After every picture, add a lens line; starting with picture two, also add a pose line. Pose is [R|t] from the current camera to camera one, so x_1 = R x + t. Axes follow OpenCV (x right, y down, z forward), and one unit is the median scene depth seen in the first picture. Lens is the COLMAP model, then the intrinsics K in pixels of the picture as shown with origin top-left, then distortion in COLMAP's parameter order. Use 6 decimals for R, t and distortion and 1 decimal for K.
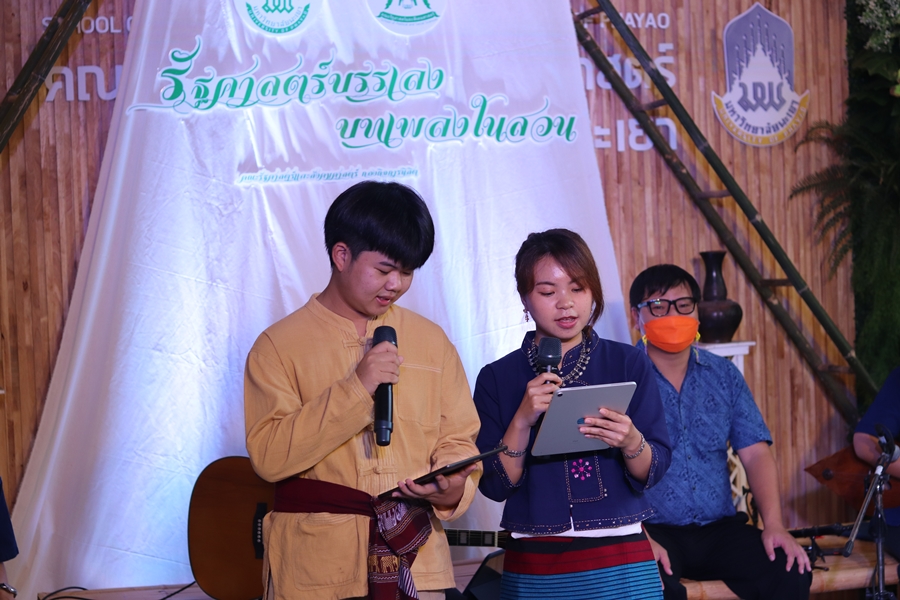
lens RADIAL K [[2145.7, 0, 450.0], [0, 2145.7, 300.0], [0, 0, 1]] dist [-0.085754, 0.067542]
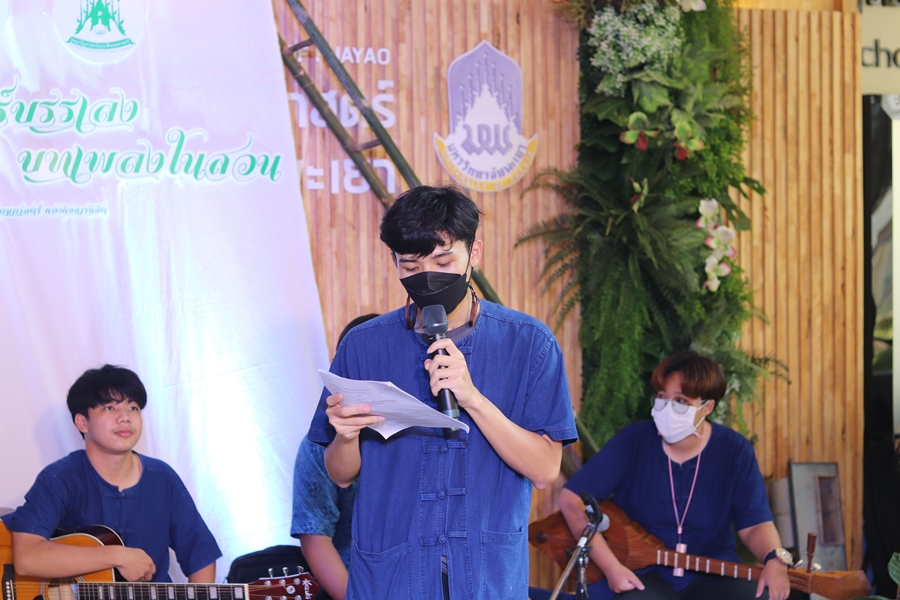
lens RADIAL K [[2145.7, 0, 450.0], [0, 2145.7, 300.0], [0, 0, 1]] dist [-0.085754, 0.067542]
pose [[0.995686, 0.022523, 0.090016, 0.047532], [-0.020842, 0.999591, -0.019573, -0.005344], [-0.090420, 0.017612, 0.995748, 0.059783]]
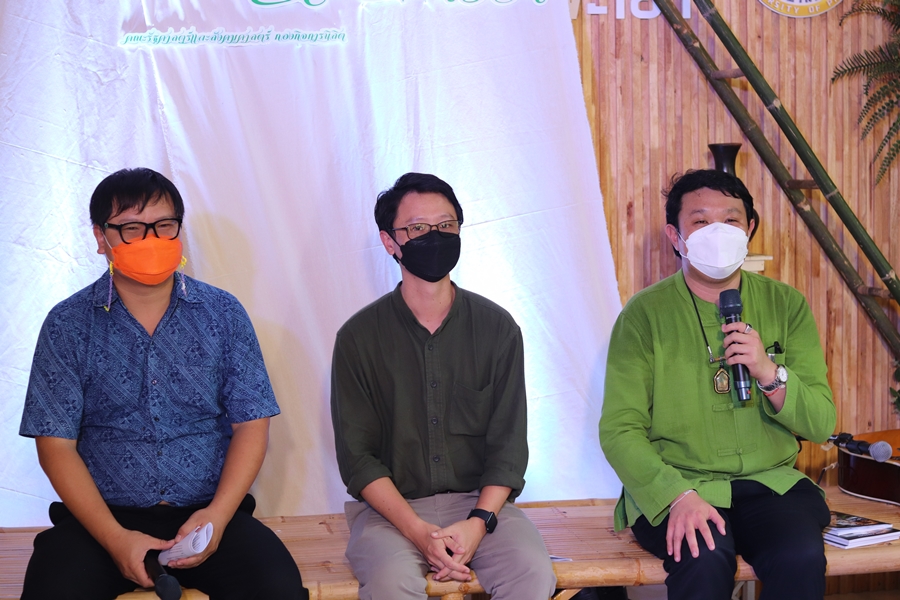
lens RADIAL K [[2145.7, 0, 450.0], [0, 2145.7, 300.0], [0, 0, 1]] dist [-0.085754, 0.067542]
pose [[0.993542, 0.033657, -0.108359, 0.110317], [-0.028348, 0.998339, 0.050164, -0.001145], [0.109867, -0.046768, 0.992845, 0.176763]]
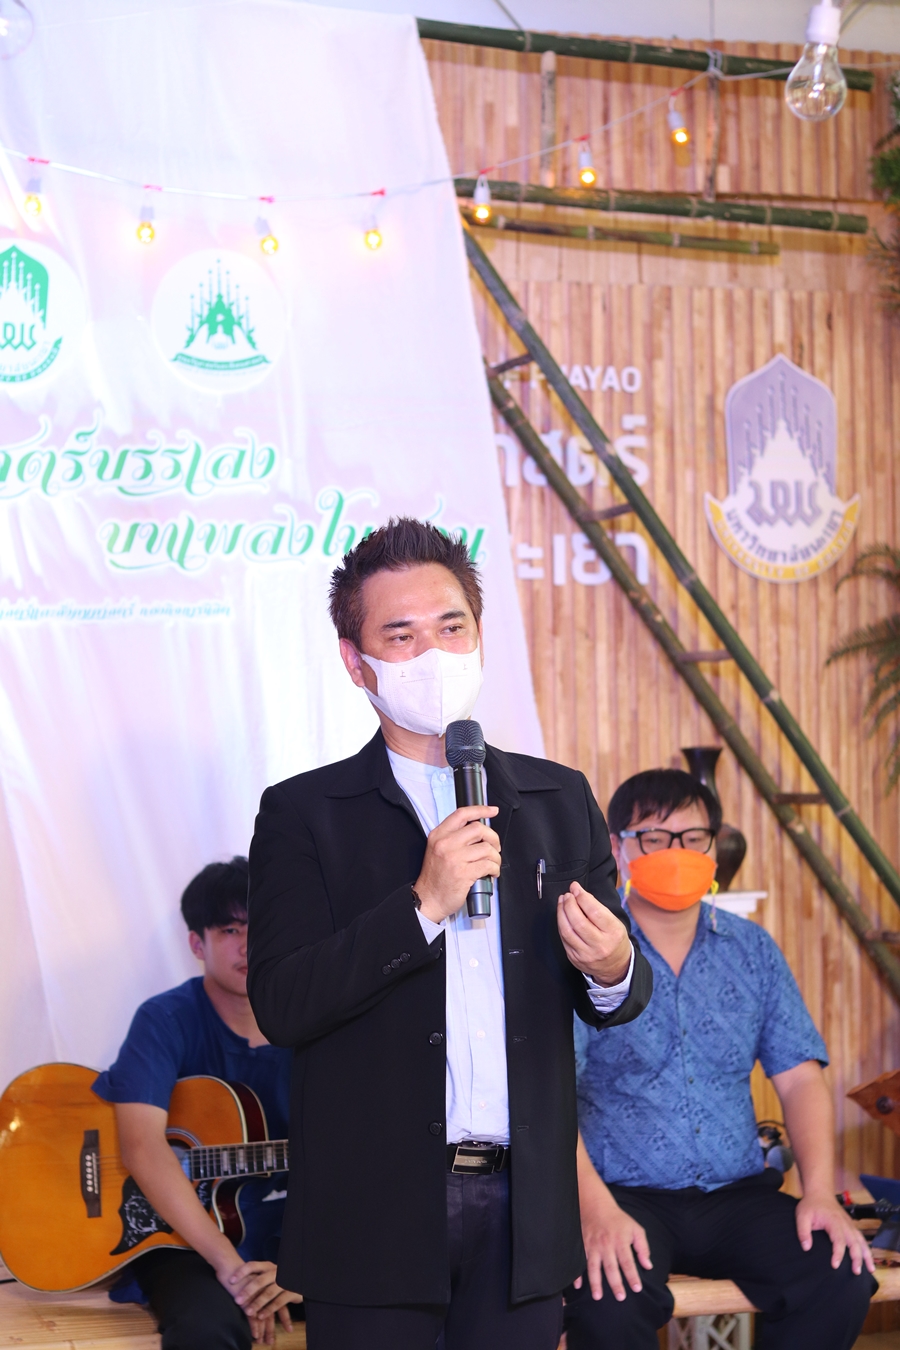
lens RADIAL K [[3218.6, 0, 450.0], [0, 3218.6, 675.0], [0, 0, 1]] dist [-0.085754, 0.067542]
pose [[0.999088, 0.022779, 0.036106, 0.014534], [-0.021341, 0.998983, -0.039722, -0.004770], [-0.036974, 0.038916, 0.998558, 0.060495]]
